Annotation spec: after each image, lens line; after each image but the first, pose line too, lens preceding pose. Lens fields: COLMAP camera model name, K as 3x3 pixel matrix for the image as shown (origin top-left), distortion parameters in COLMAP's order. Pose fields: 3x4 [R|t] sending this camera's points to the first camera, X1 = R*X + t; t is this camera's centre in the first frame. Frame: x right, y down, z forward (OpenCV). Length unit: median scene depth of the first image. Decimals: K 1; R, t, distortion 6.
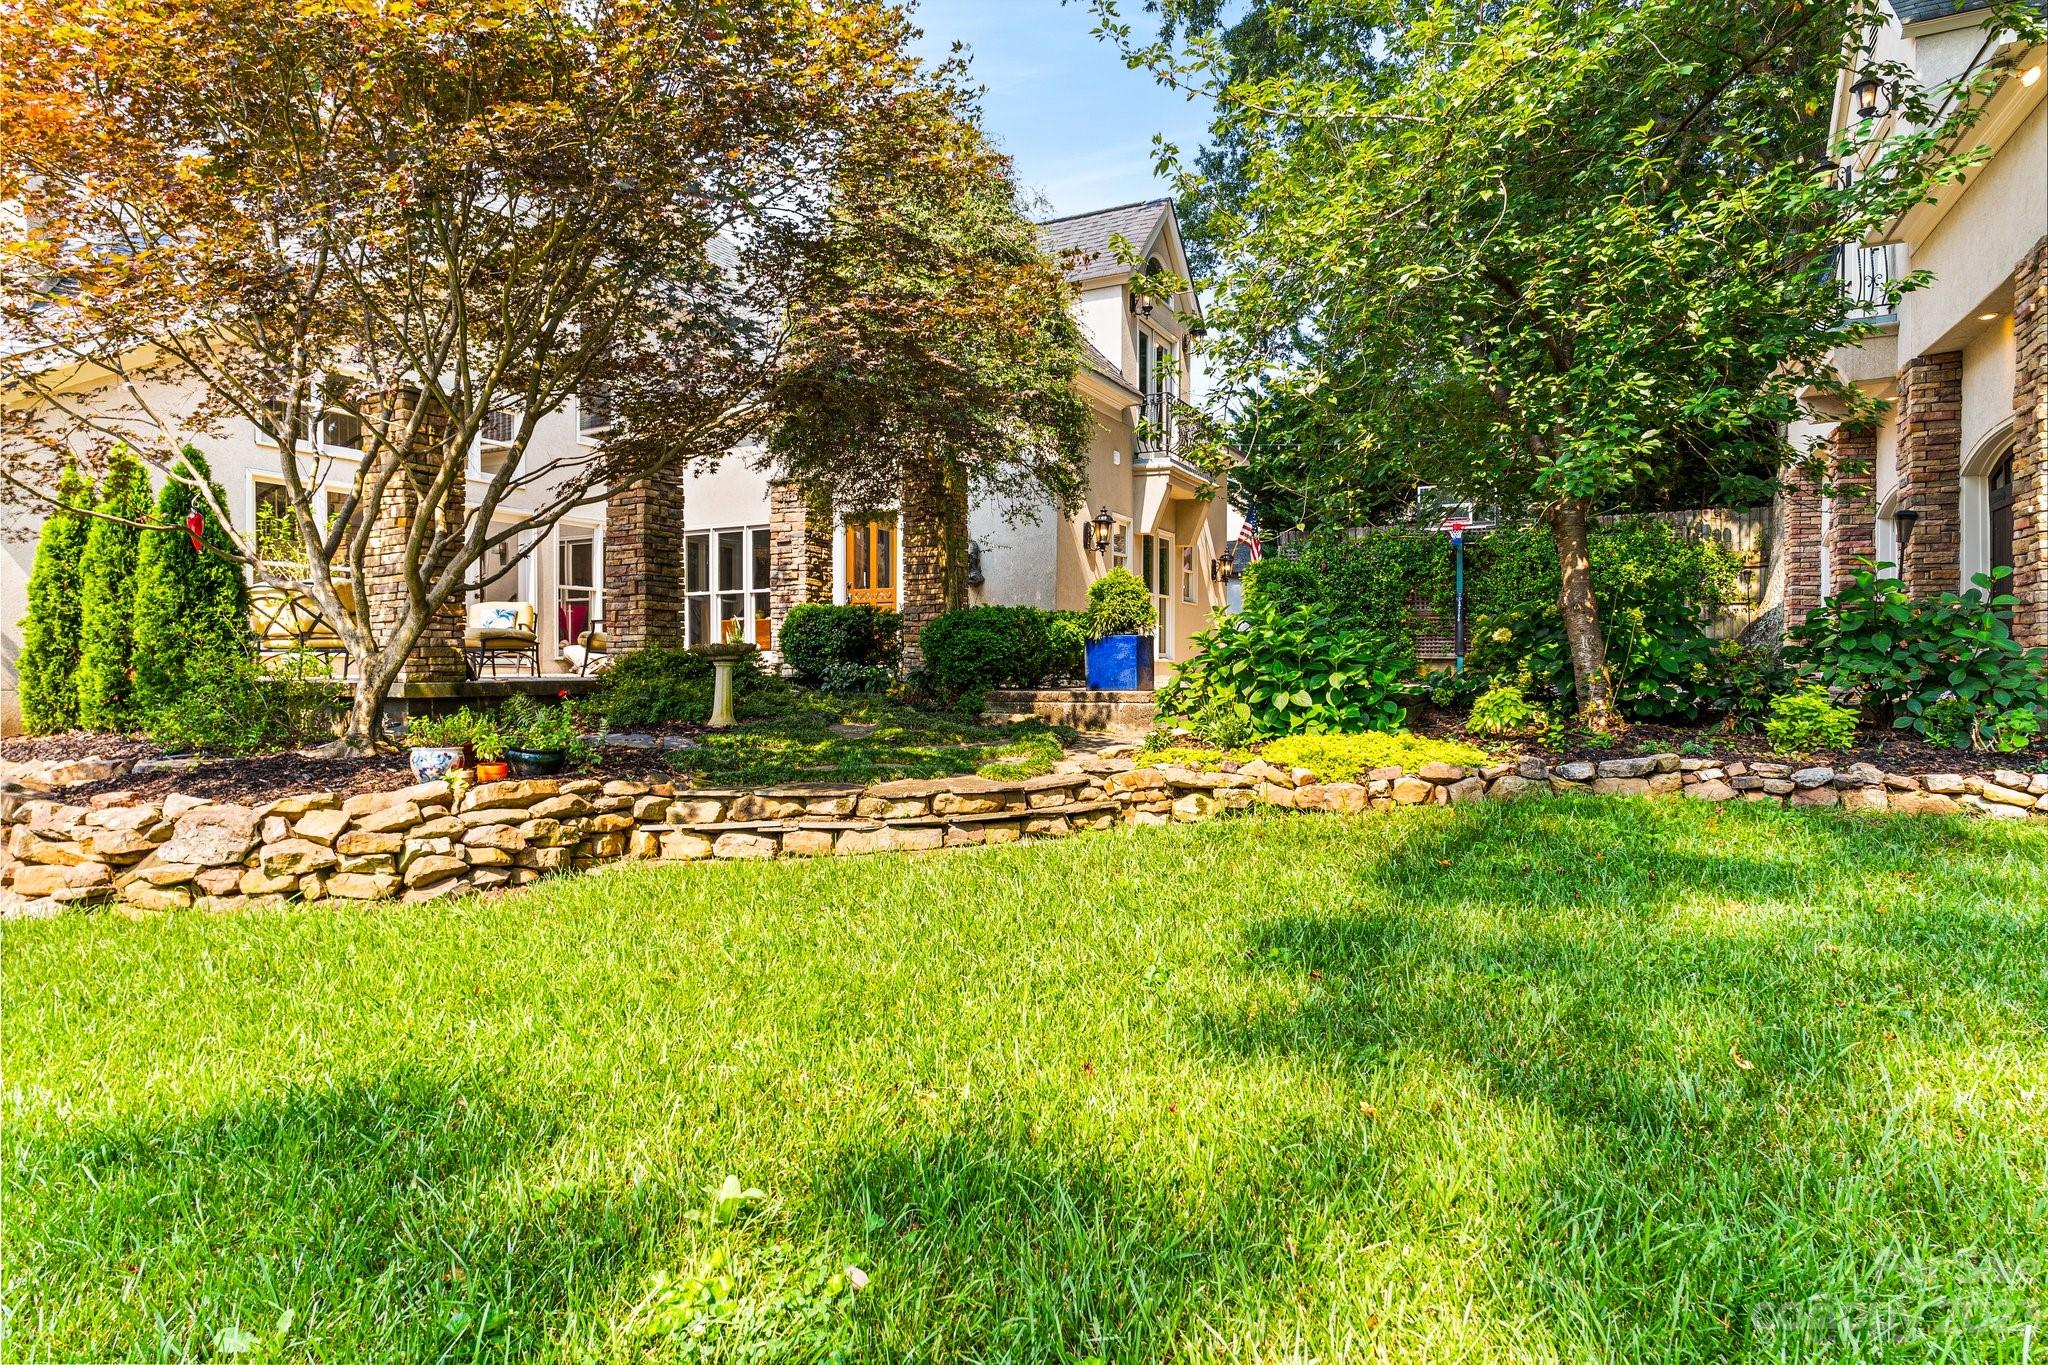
lens RADIAL K [[1136.6, 0, 1012.8], [0, 1136.6, 676.7], [0, 0, 1]] dist [0.003826, -0.002591]
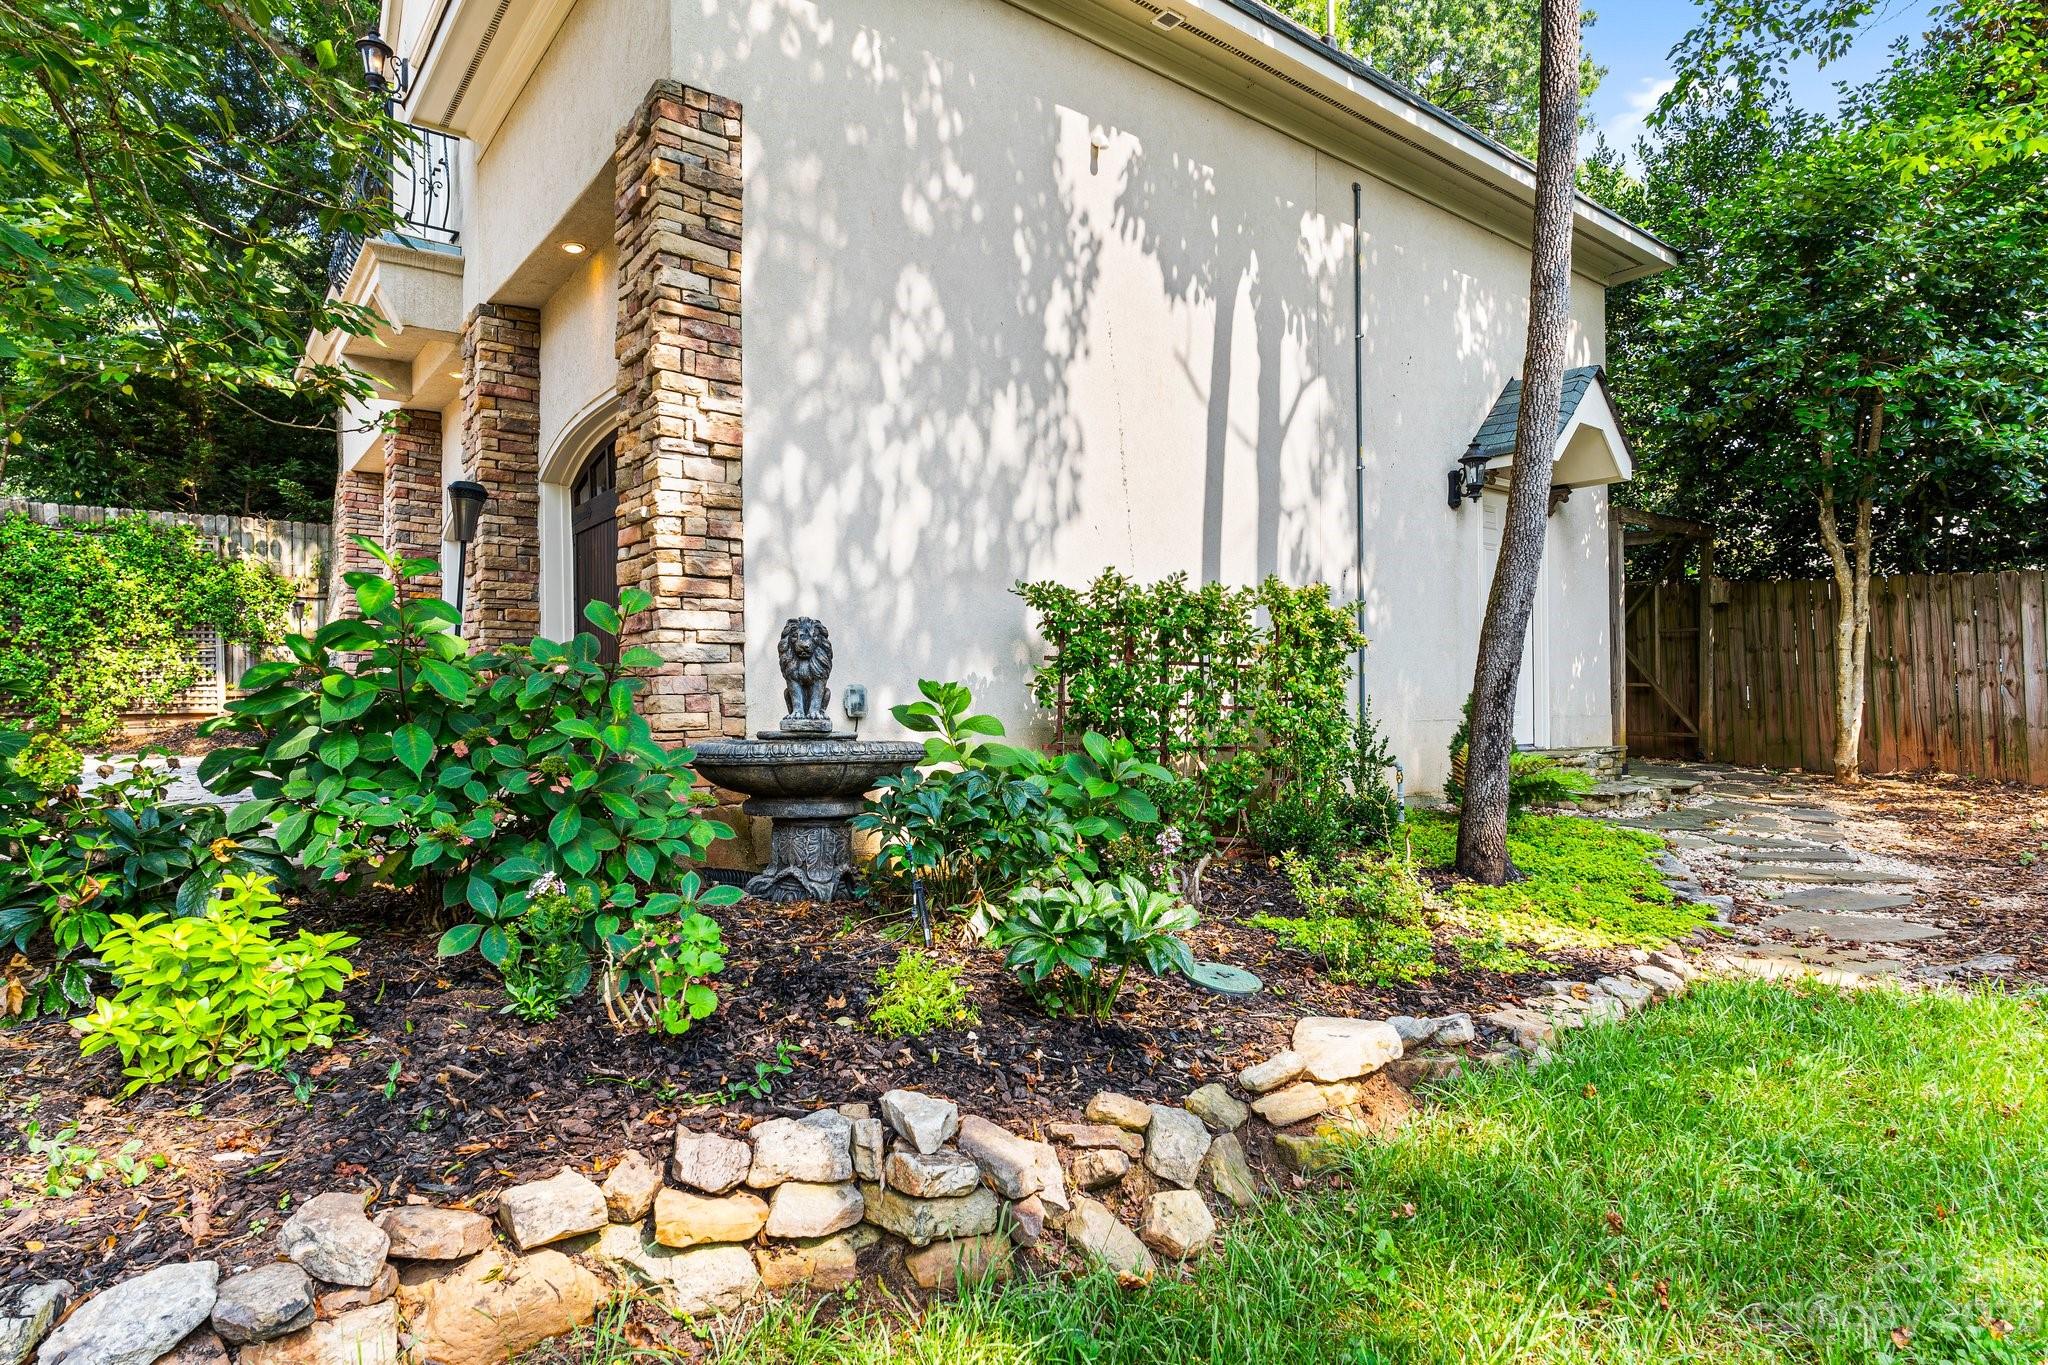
lens RADIAL K [[1136.6, 0, 1015.6], [0, 1136.6, 688.4], [0, 0, 1]] dist [0.003826, -0.002591]
pose [[0.450429, 0.009128, 0.892766, 0.414549], [0.013373, 0.999767, -0.016969, -0.035837], [-0.892712, 0.019582, 0.450202, 0.519506]]
